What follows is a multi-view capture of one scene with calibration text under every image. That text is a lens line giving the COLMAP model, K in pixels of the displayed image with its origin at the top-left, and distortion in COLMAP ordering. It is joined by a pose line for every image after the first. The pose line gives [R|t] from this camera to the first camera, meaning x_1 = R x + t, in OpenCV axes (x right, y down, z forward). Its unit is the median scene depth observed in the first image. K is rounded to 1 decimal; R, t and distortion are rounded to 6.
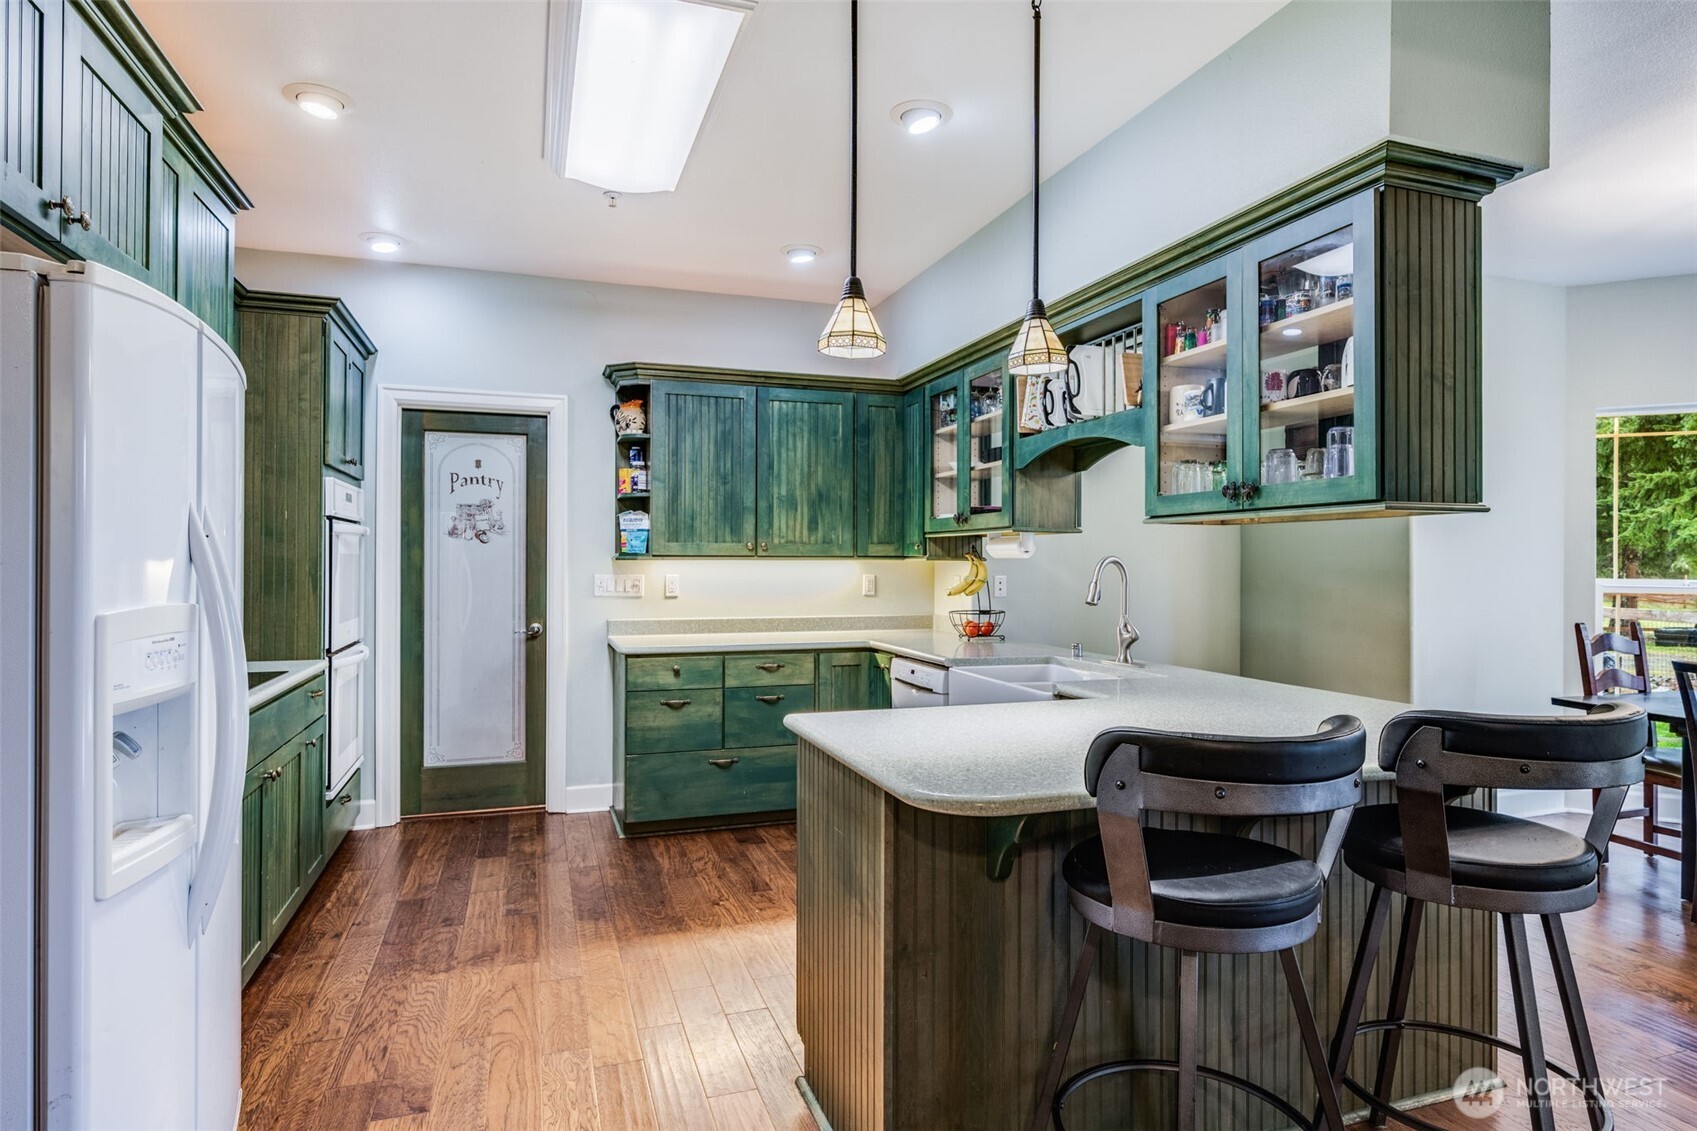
lens RADIAL K [[949.0, 0, 848.5], [0, 949.0, 565.5], [0, 0, 1]] dist [-0.002534, -0.000424]
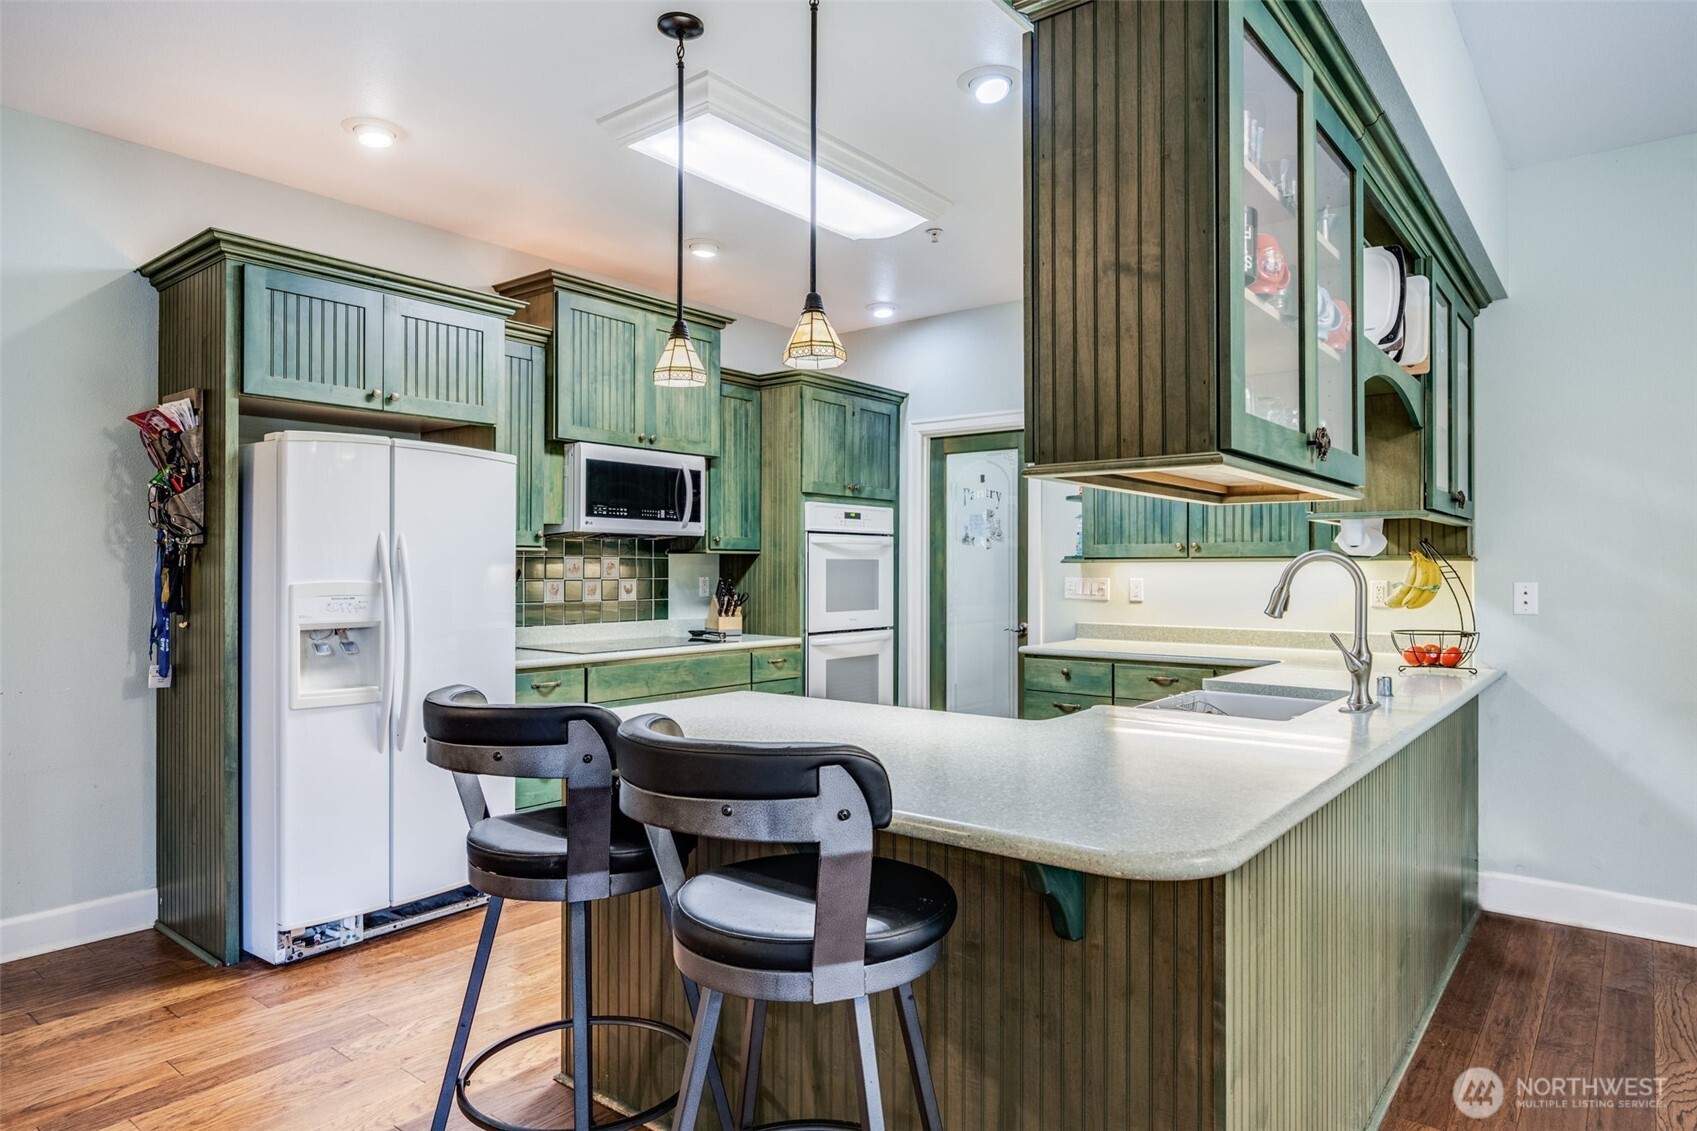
lens RADIAL K [[1003.7, 0, 848.5], [0, 1003.7, 565.5], [0, 0, 1]] dist [0.001647, 0.000867]
pose [[0.538007, -0.005848, -0.842920, 0.569552], [-0.002460, 0.999961, -0.008508, 0.007313], [0.842937, 0.006651, 0.537971, 0.241663]]
